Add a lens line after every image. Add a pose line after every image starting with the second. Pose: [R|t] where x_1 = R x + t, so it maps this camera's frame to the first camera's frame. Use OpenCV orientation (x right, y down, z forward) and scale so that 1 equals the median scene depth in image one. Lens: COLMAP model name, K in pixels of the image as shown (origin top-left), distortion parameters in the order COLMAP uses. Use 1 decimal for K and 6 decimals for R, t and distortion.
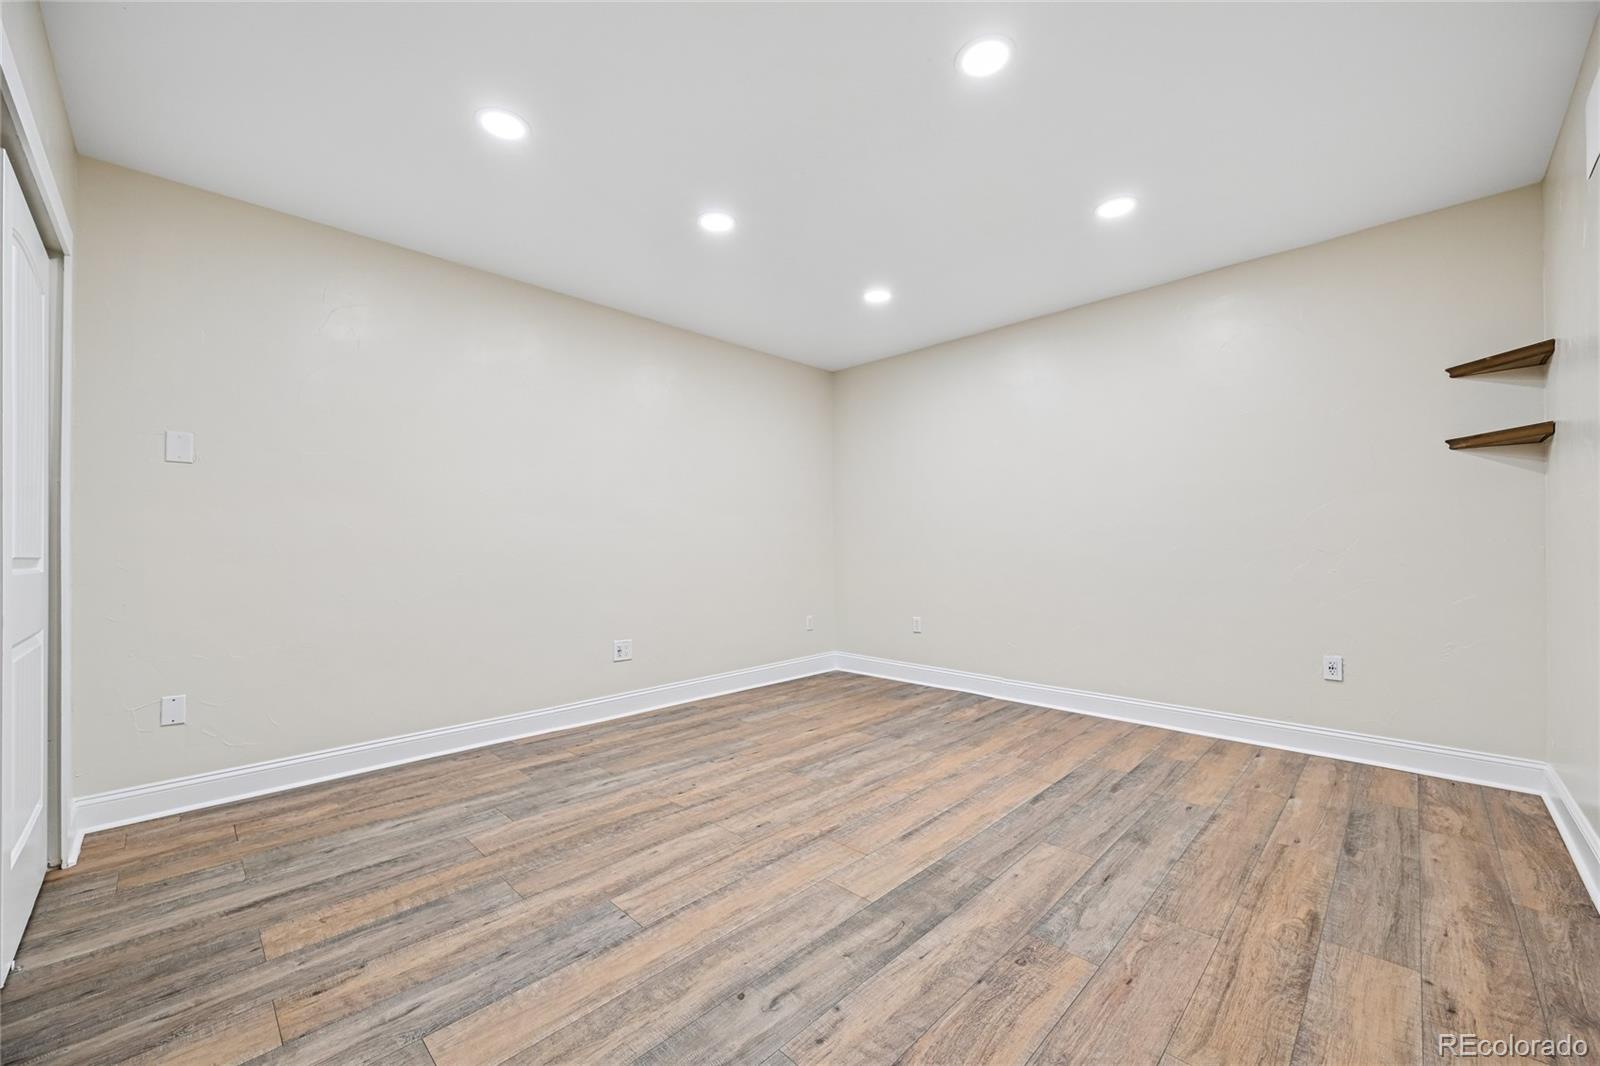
lens RADIAL K [[623.9, 0, 803.5], [0, 623.9, 539.8], [0, 0, 1]] dist [-0.001881, 0.000626]
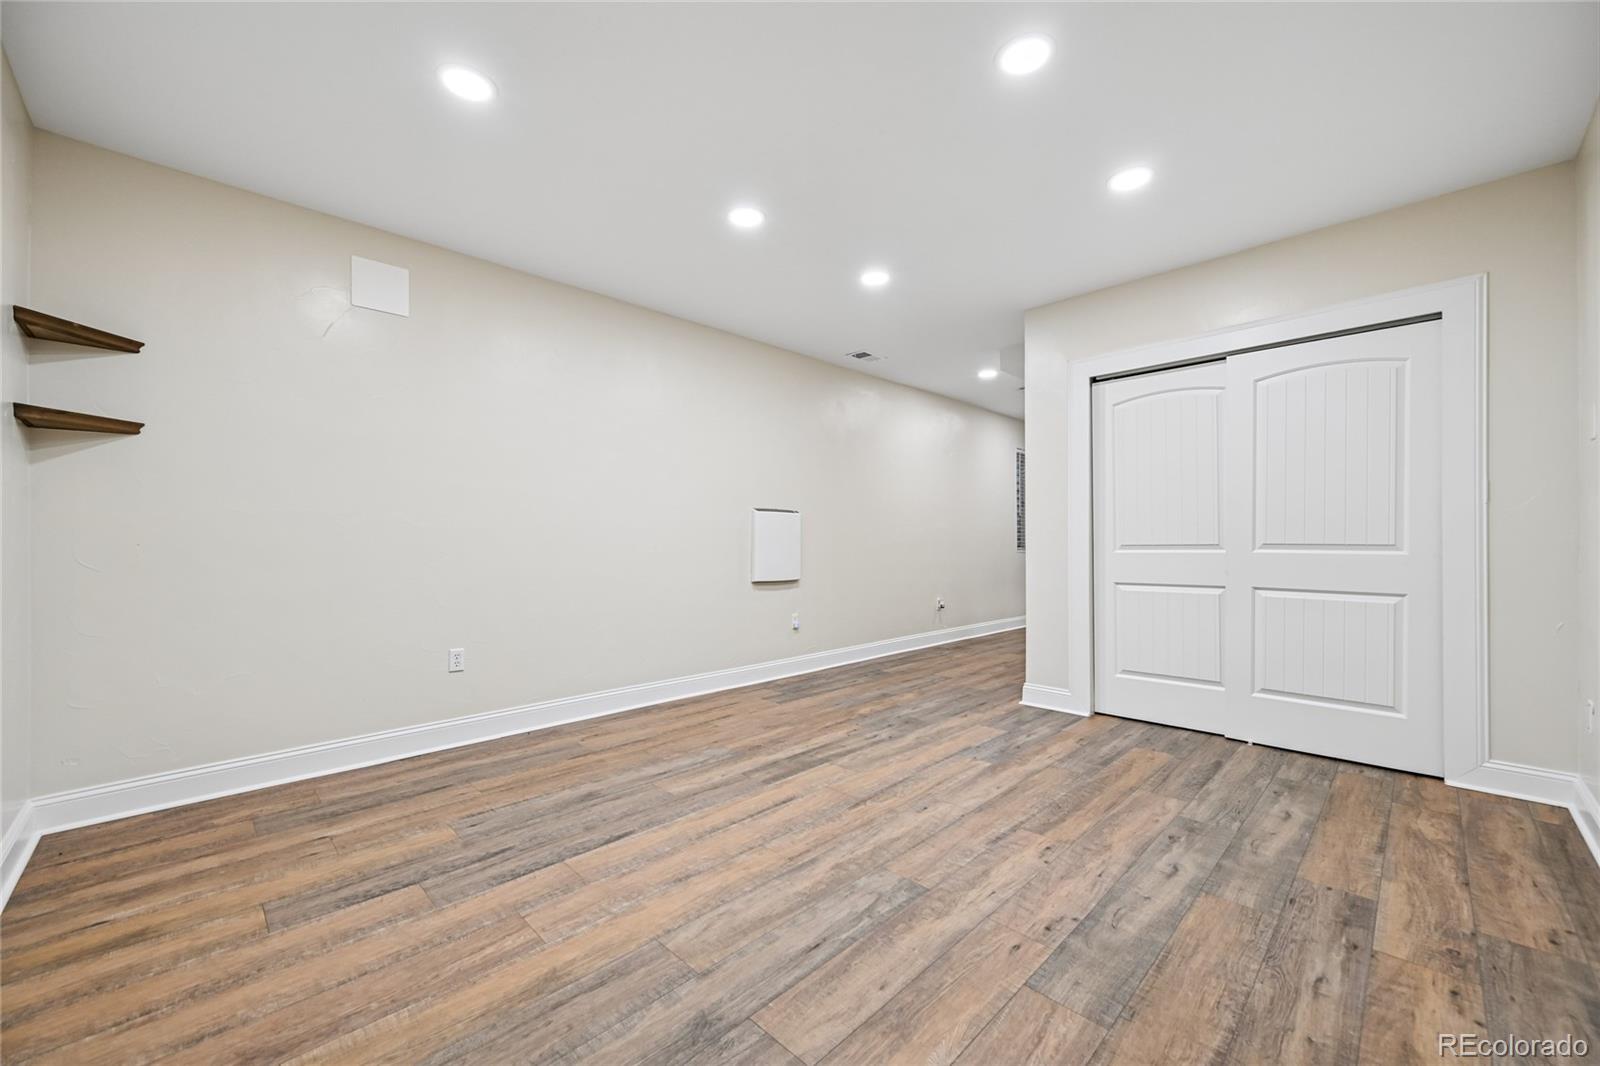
lens RADIAL K [[623.9, 0, 803.5], [0, 623.9, 539.8], [0, 0, 1]] dist [-0.001881, 0.000626]
pose [[-0.999914, 0.009889, 0.008657, 0.109809], [0.009737, 0.999801, -0.017428, 0.023661], [-0.008827, -0.017342, -0.999811, 1.893572]]
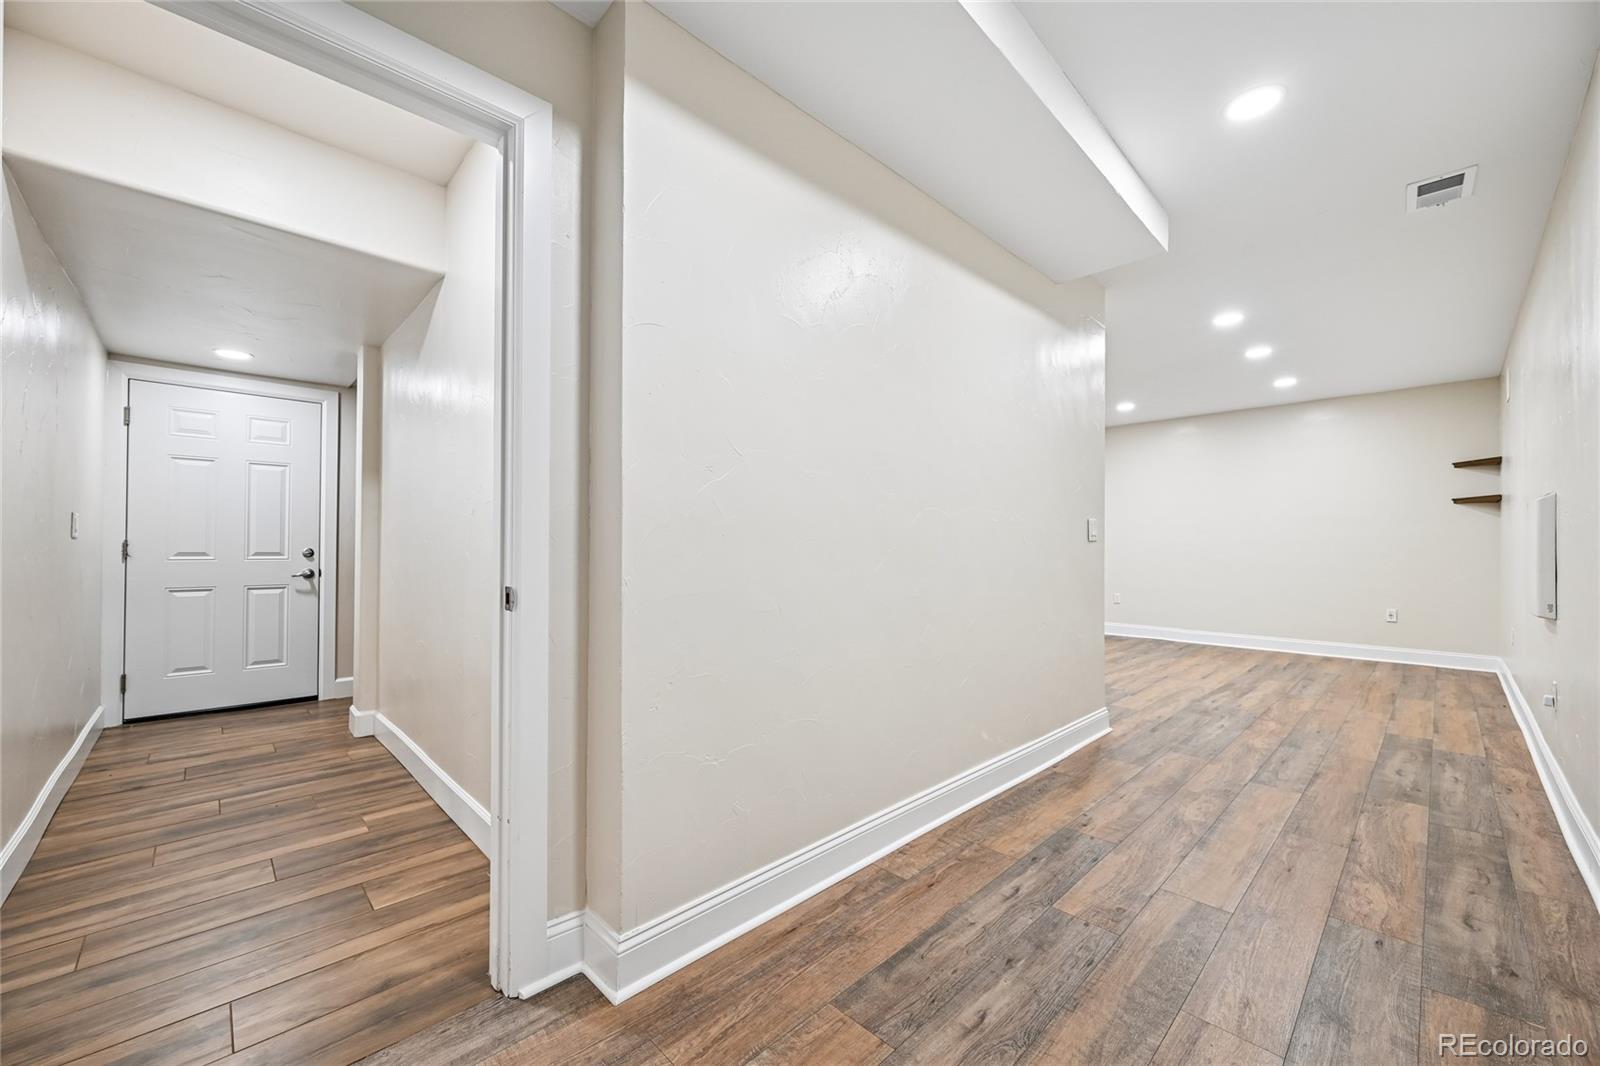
lens RADIAL K [[623.9, 0, 803.5], [0, 623.9, 539.8], [0, 0, 1]] dist [-0.001881, 0.000626]
pose [[0.999724, 0.010599, -0.020957, -1.100628], [-0.010671, 0.999937, -0.003344, -0.001426], [0.020920, 0.003567, 0.999775, -1.142149]]
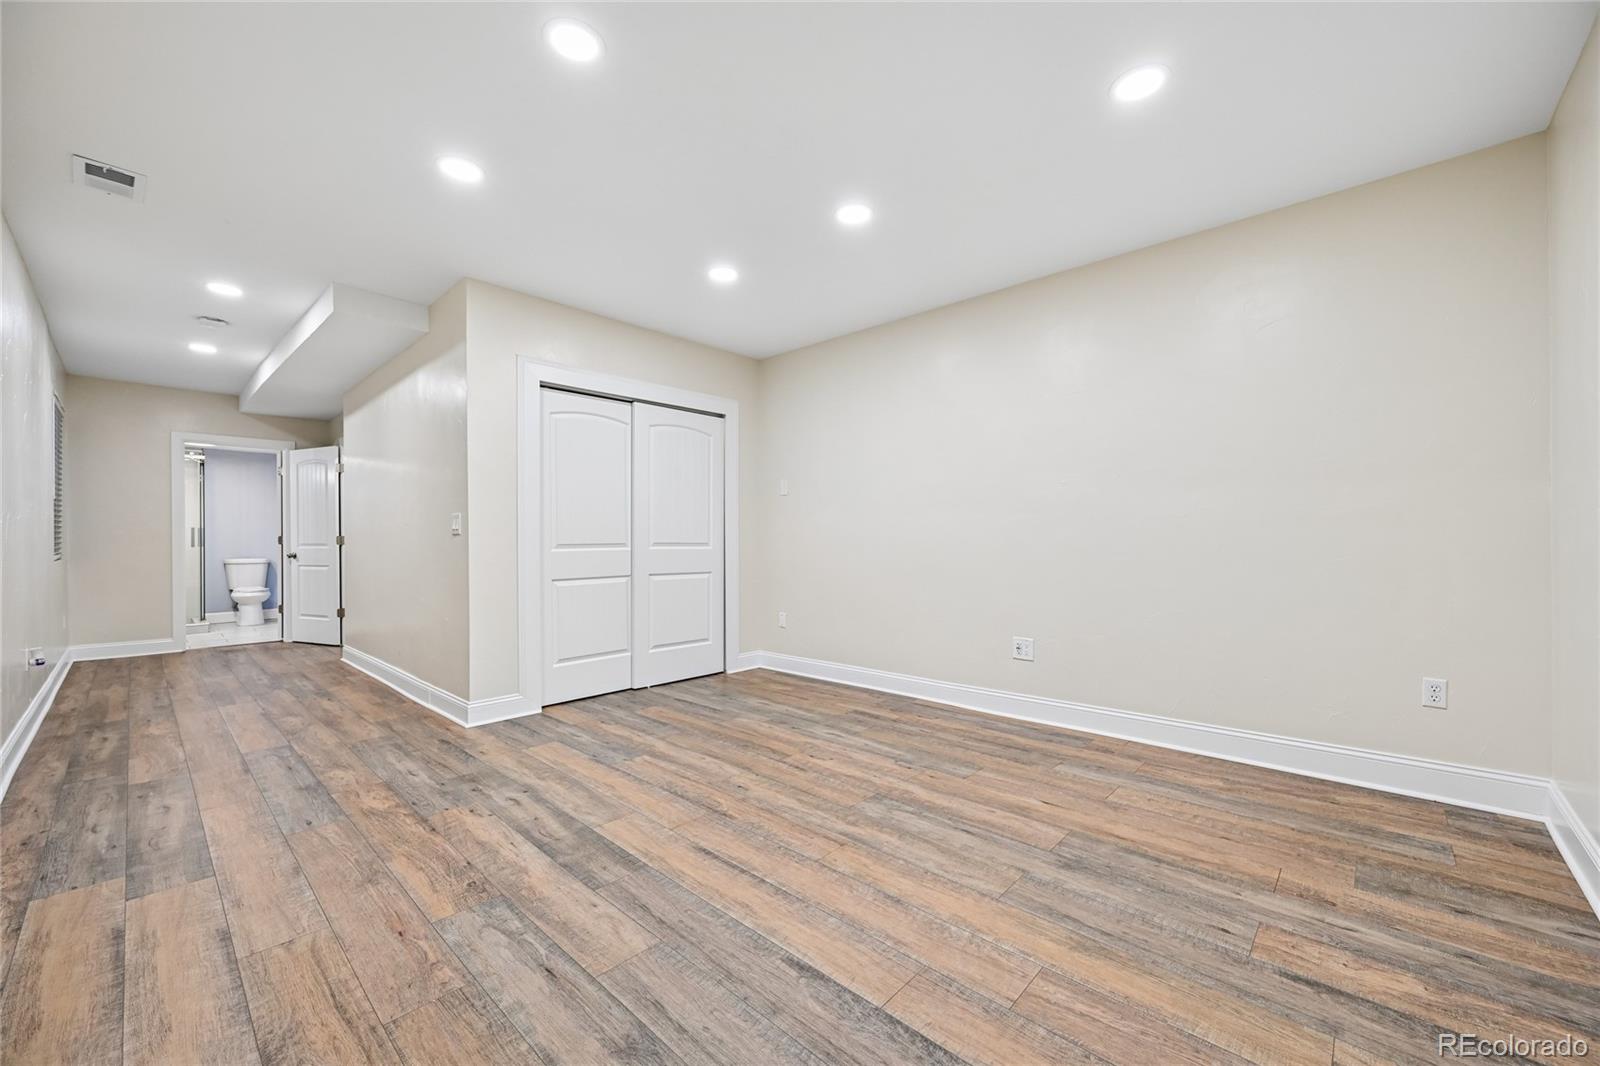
lens RADIAL K [[623.9, 0, 803.5], [0, 623.9, 539.8], [0, 0, 1]] dist [-0.001881, 0.000626]
pose [[0.029102, 0.005230, -0.999563, 0.977388], [0.016197, 0.999853, 0.005703, 0.006506], [0.999445, -0.016356, 0.029013, 1.004688]]
